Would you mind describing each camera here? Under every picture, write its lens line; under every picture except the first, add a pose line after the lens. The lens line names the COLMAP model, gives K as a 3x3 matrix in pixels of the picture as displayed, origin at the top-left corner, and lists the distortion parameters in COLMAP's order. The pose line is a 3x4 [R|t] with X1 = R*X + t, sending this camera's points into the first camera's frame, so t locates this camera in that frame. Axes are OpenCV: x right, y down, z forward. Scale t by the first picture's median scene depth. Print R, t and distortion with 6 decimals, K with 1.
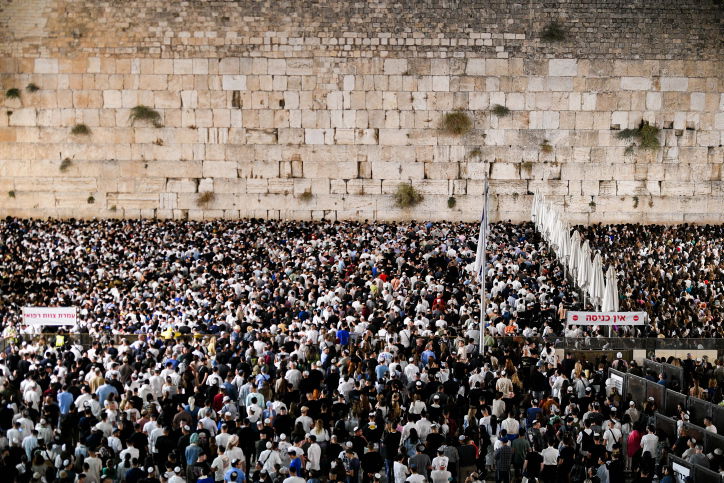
lens RADIAL K [[1439.7, 0, 364.5], [0, 1439.7, 243.6], [0, 0, 1]] dist [0.001001, 0.000000]
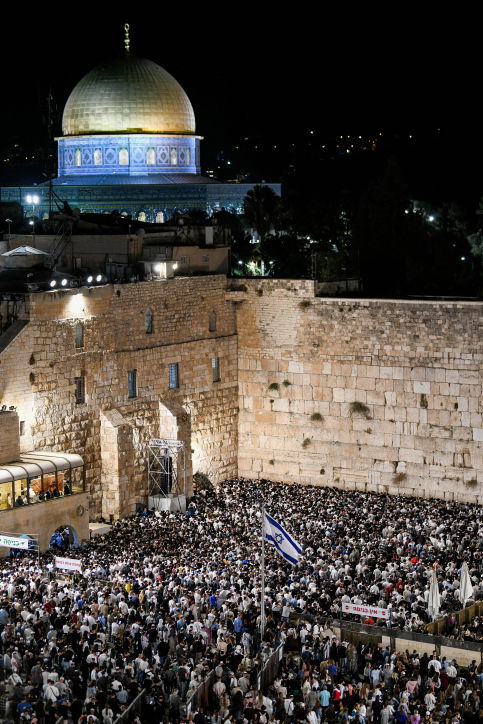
lens RADIAL K [[1613.7, 0, 245.6], [0, 1613.7, 368.7], [0, 0, 1]] dist [0.007713, 0.000000]
pose [[0.821989, 0.044977, -0.567725, 0.572369], [-0.072158, 0.997068, -0.025485, -0.081200], [0.564914, 0.061914, 0.822824, -0.231108]]
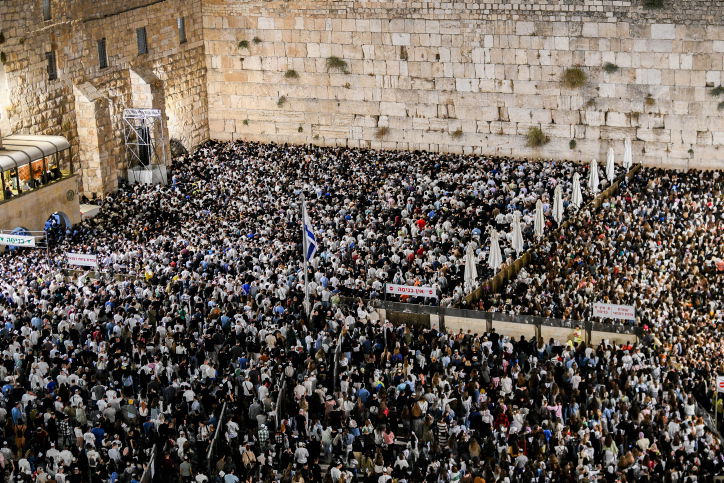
lens RADIAL K [[1613.7, 0, 402.9], [0, 1613.7, 234.2], [0, 0, 1]] dist [0.007713, 0.000000]
pose [[0.912132, 0.065997, -0.404549, 0.472436], [-0.016199, 0.991986, 0.125306, -0.118941], [0.409576, -0.107742, 0.905891, -0.252393]]
